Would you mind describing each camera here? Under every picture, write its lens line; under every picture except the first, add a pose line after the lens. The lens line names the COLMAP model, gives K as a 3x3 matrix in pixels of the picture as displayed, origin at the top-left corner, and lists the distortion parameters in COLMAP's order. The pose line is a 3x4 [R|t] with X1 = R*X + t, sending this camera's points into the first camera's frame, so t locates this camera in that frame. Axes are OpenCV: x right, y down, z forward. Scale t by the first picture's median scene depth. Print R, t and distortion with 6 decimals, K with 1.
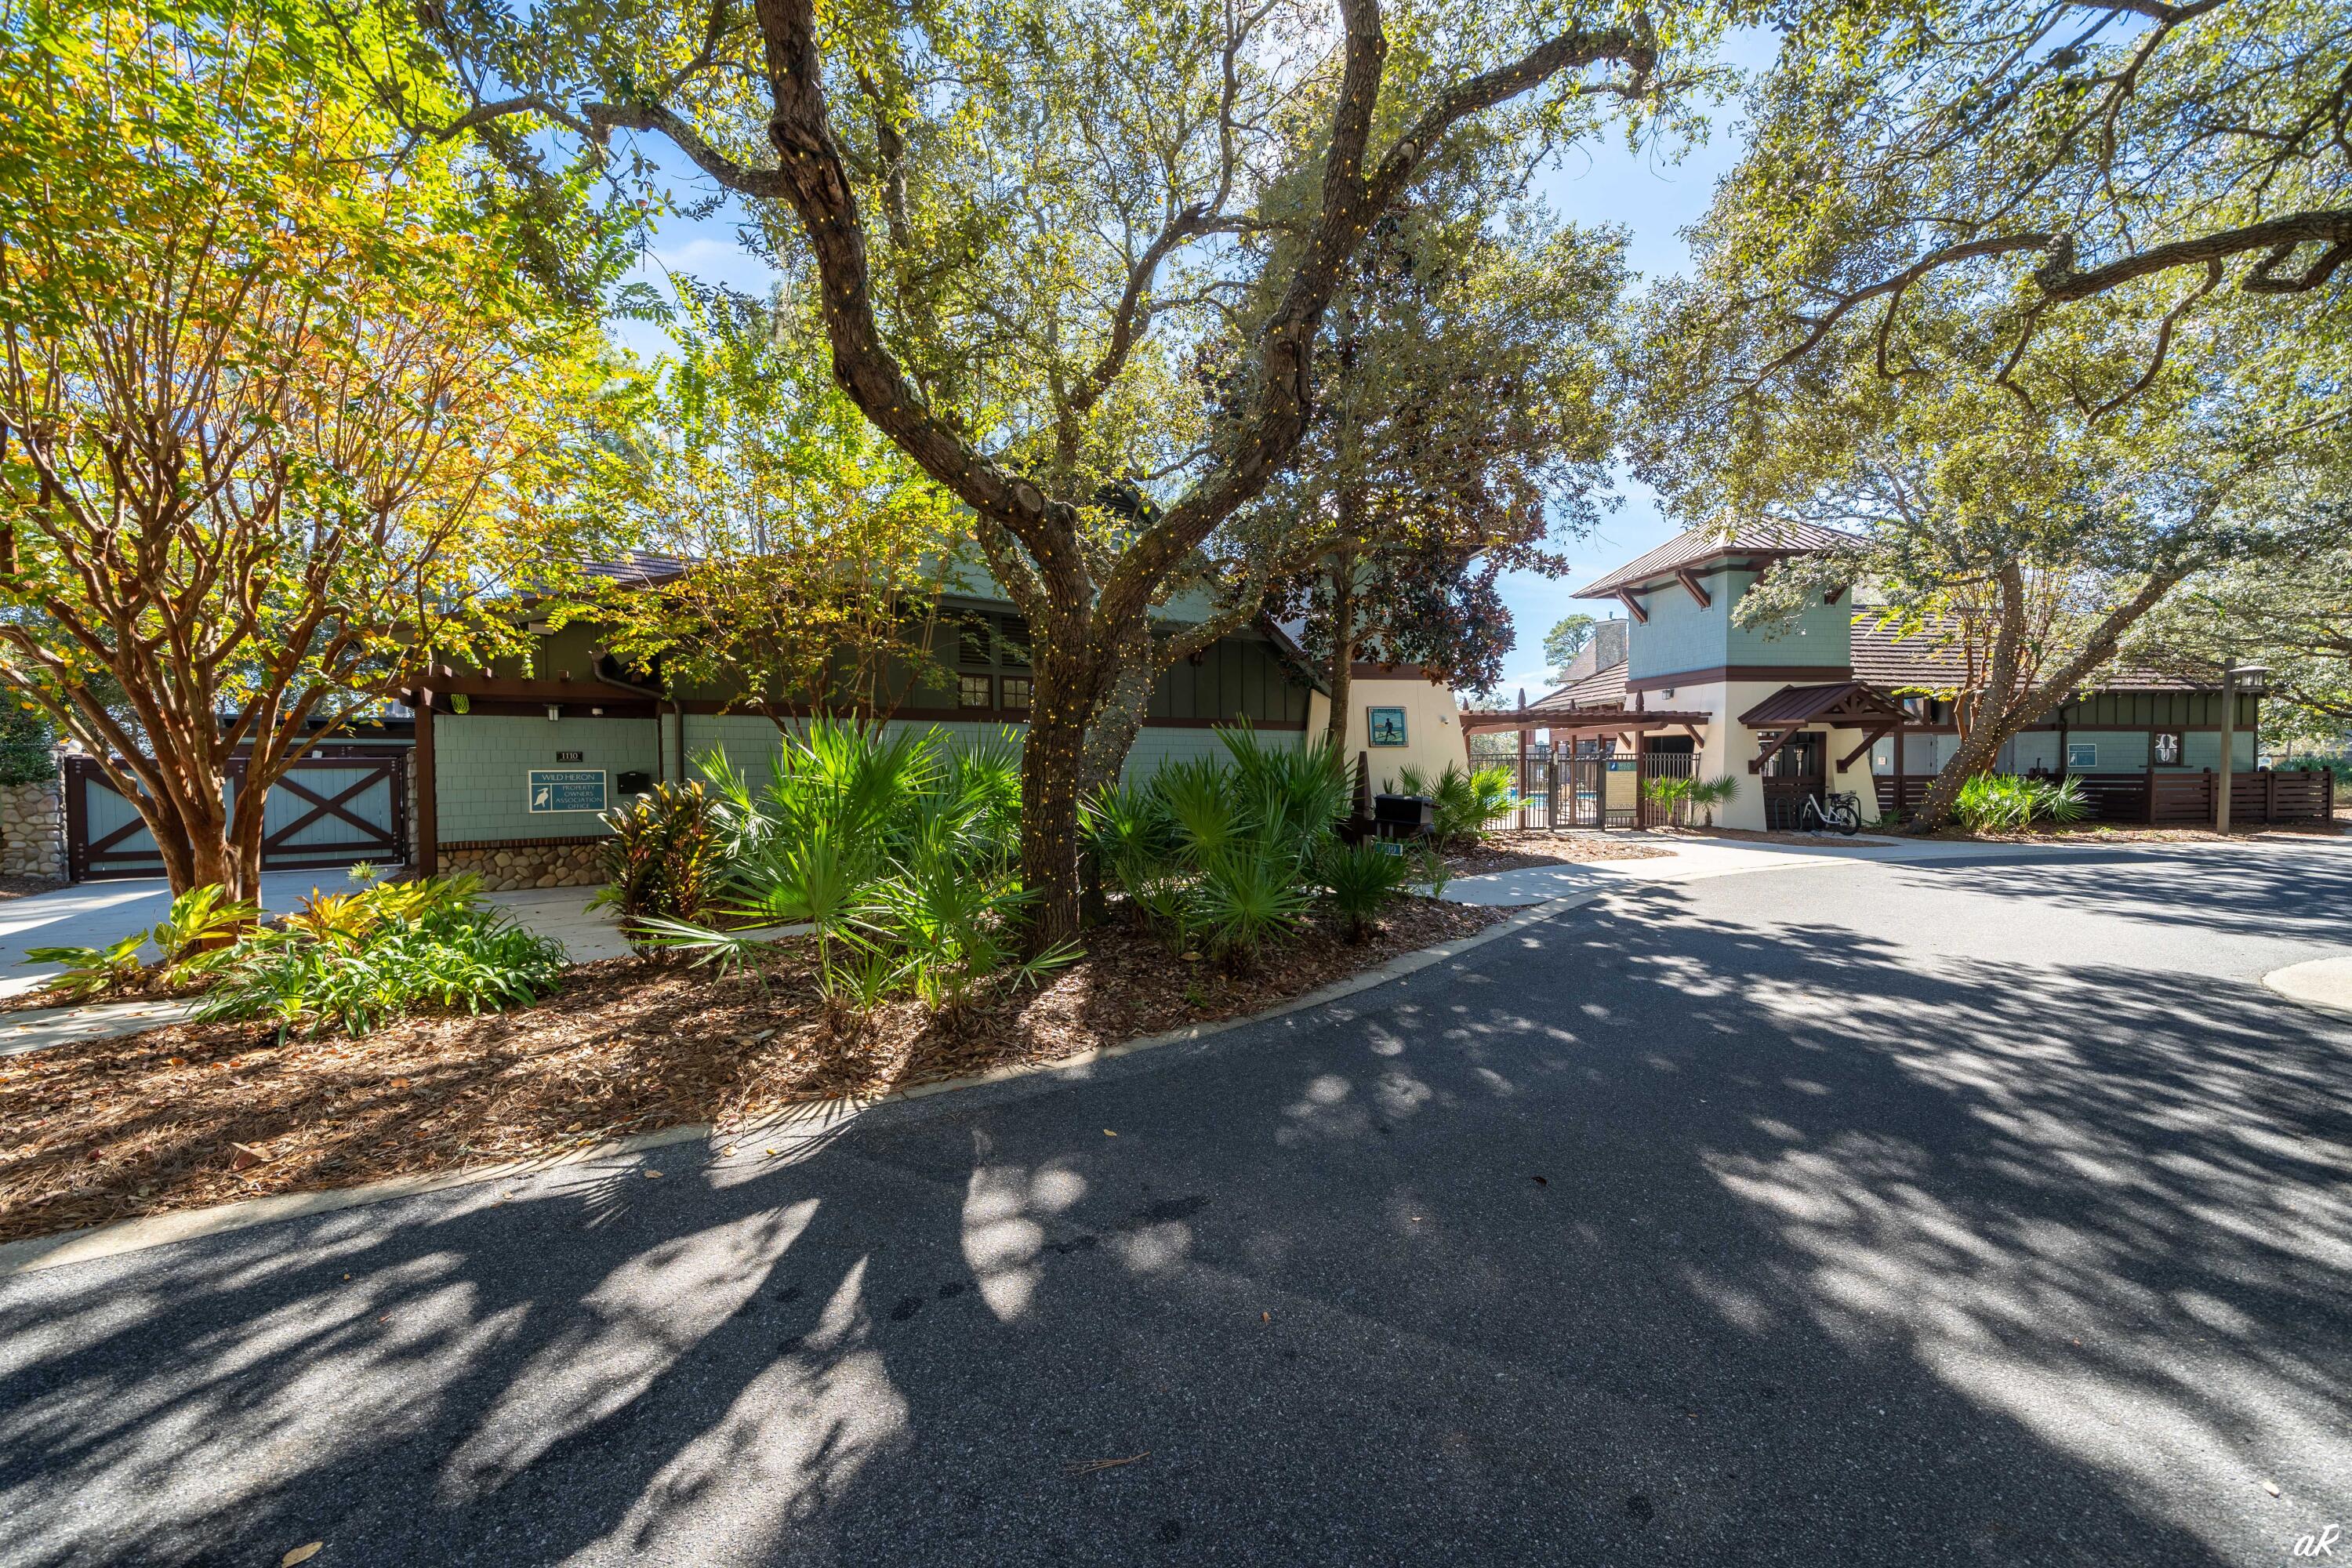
lens RADIAL K [[812.0, 0, 1179.7], [0, 812.0, 786.6], [0, 0, 1]] dist [-0.006236, -0.000599]
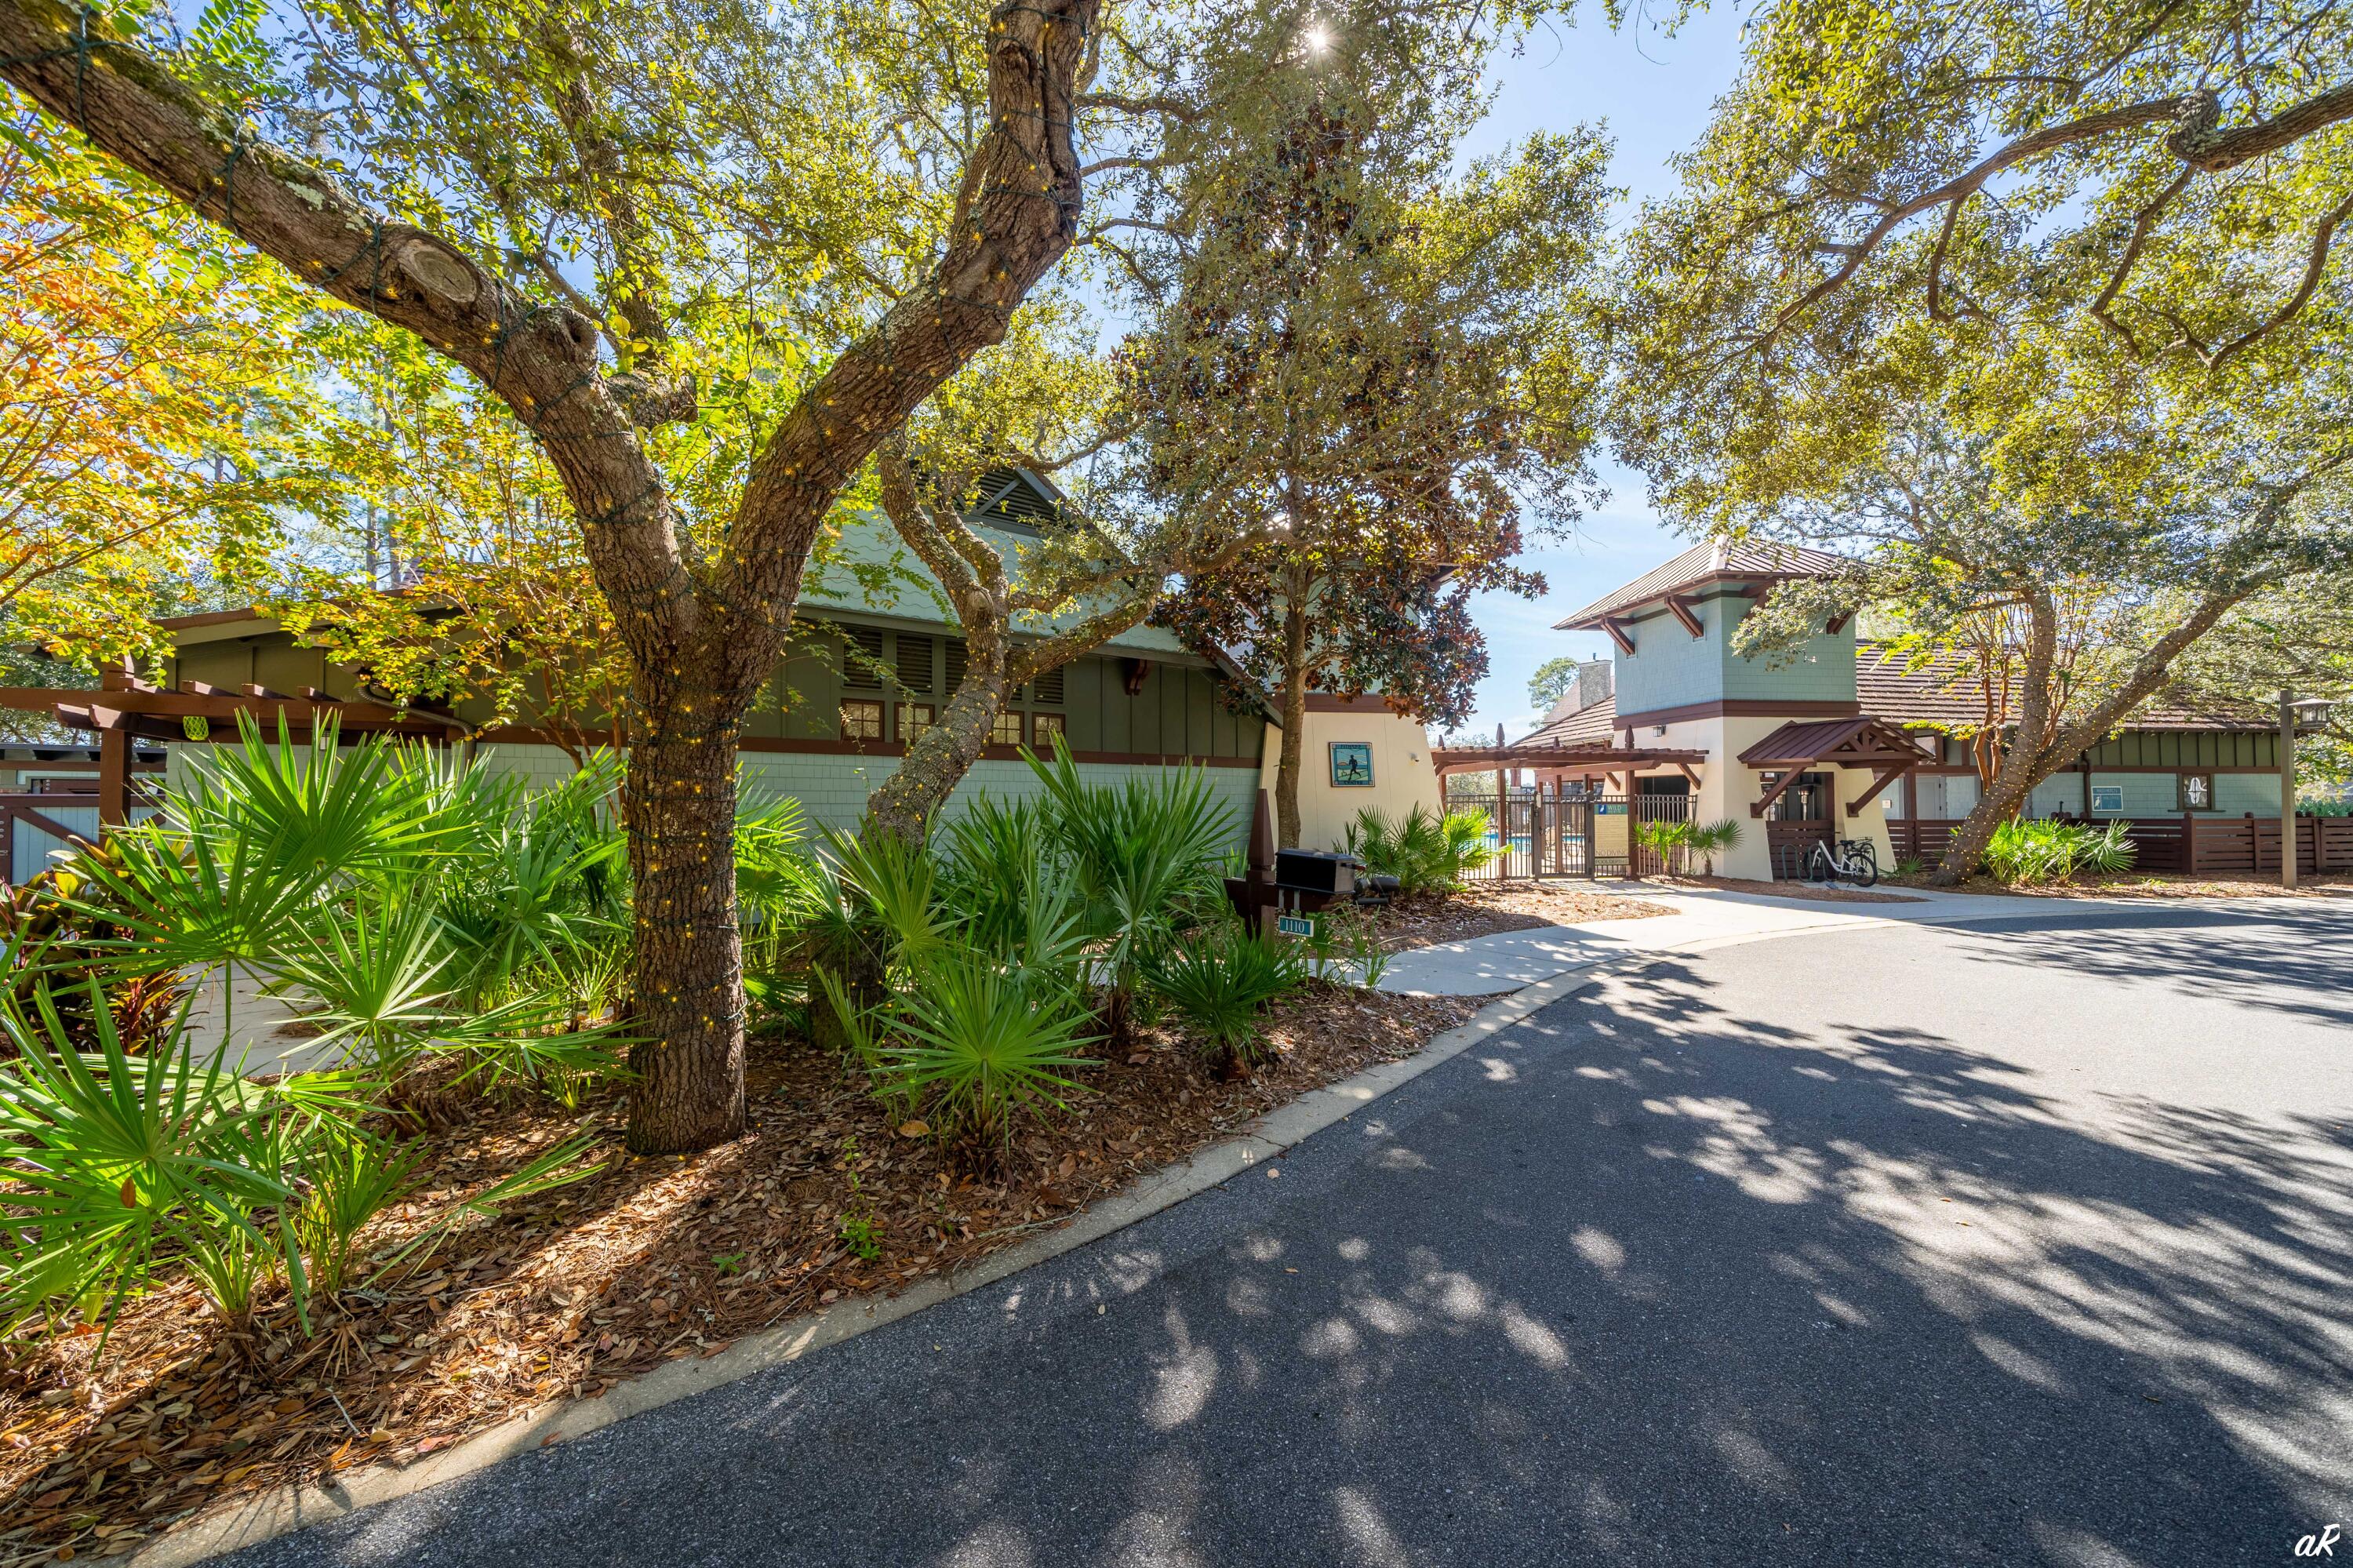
lens RADIAL K [[812.4, 0, 1168.4], [0, 812.4, 782.1], [0, 0, 1]] dist [-0.006236, -0.000599]
pose [[0.999989, 0.004132, 0.002150, 0.083740], [-0.004006, 0.998452, -0.055468, -0.005436], [-0.002375, 0.055459, 0.998458, 0.166119]]
